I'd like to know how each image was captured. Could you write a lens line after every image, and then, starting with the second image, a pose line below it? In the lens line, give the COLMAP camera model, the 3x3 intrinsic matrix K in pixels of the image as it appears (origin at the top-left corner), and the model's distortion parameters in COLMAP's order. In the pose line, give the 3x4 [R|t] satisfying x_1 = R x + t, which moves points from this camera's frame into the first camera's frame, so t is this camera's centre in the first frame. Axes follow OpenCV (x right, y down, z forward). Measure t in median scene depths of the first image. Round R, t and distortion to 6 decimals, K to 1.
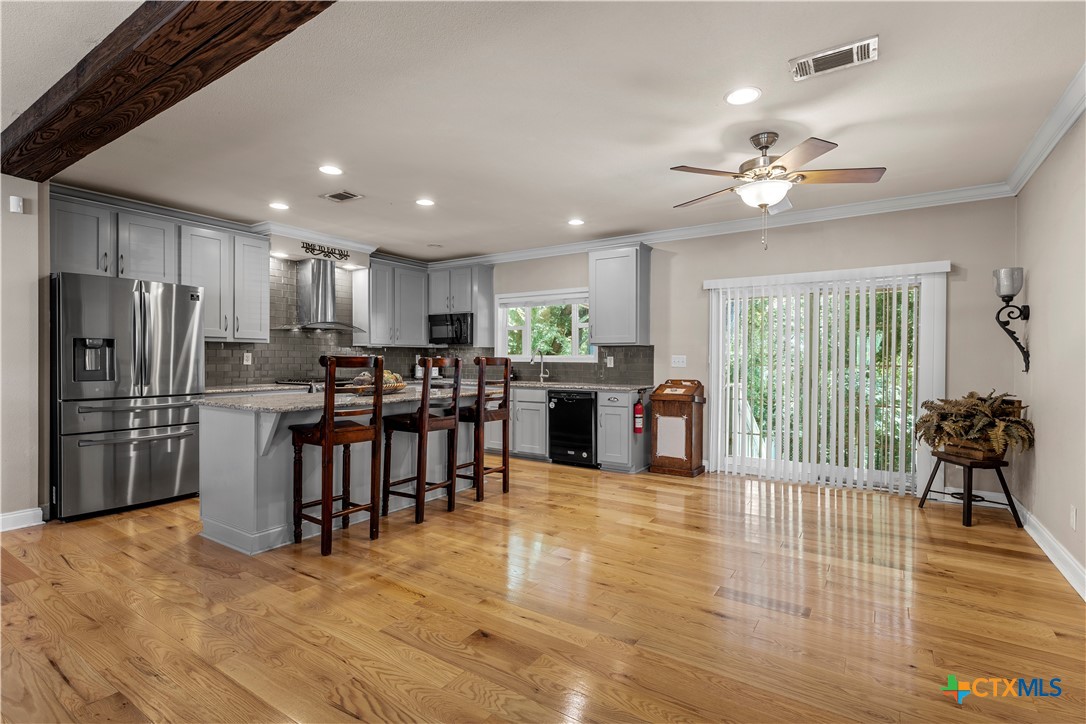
lens RADIAL K [[529.2, 0, 549.5], [0, 529.2, 362.8], [0, 0, 1]] dist [0.015250, -0.000060]
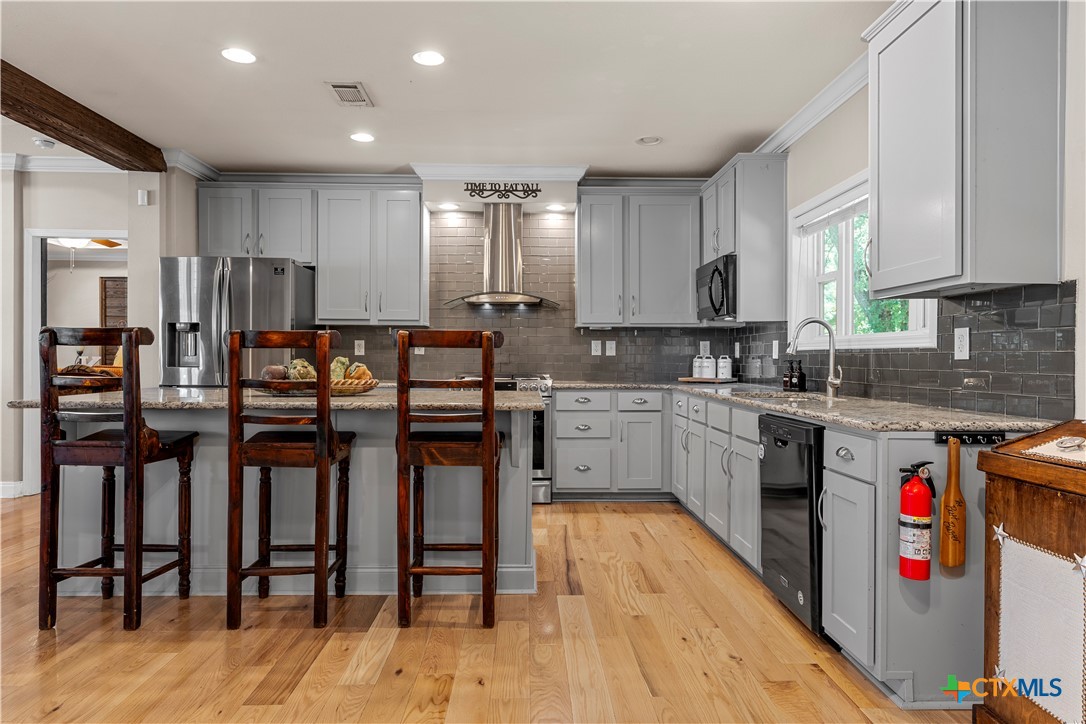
lens RADIAL K [[671.8, 0, 543.7], [0, 671.8, 367.1], [0, 0, 1]] dist [0.008197, 0.001233]
pose [[0.553642, 0.009470, -0.832701, 0.382293], [-0.010347, 0.999936, 0.004492, 0.016684], [0.832691, 0.006129, 0.553704, 0.647197]]
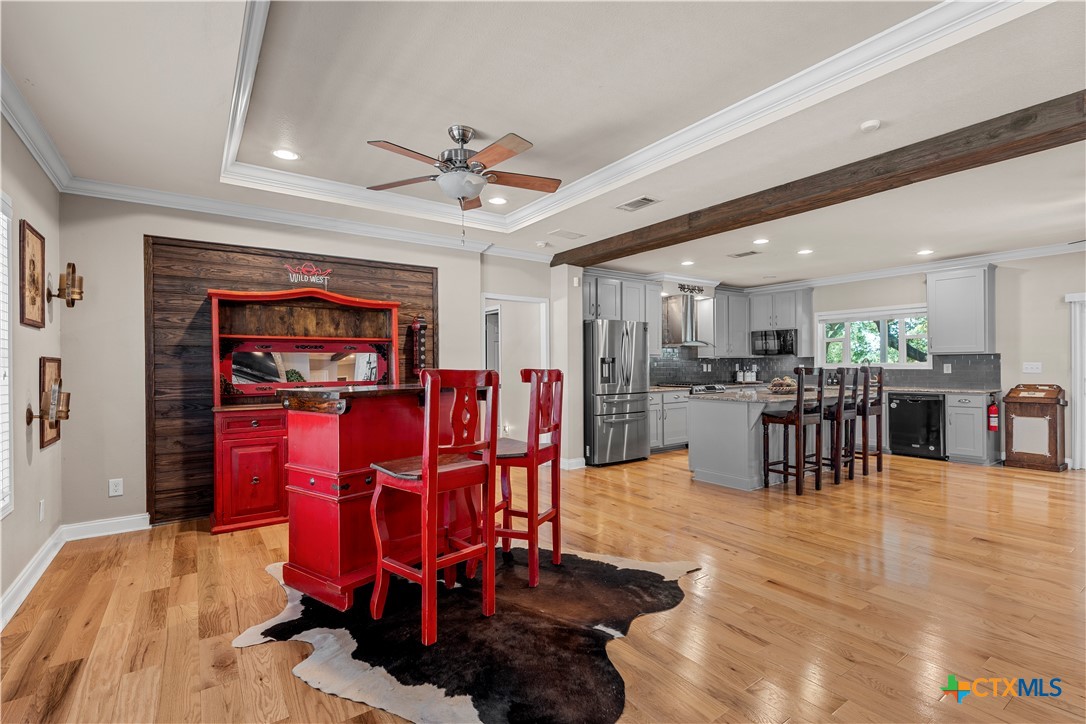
lens RADIAL K [[529.2, 0, 532.6], [0, 529.2, 364.5], [0, 0, 1]] dist [0.015250, -0.000060]
pose [[0.934207, -0.012297, -0.356521, -0.364543], [0.009549, 0.999910, -0.009468, -0.009505], [0.356605, 0.005441, 0.934239, -0.457825]]
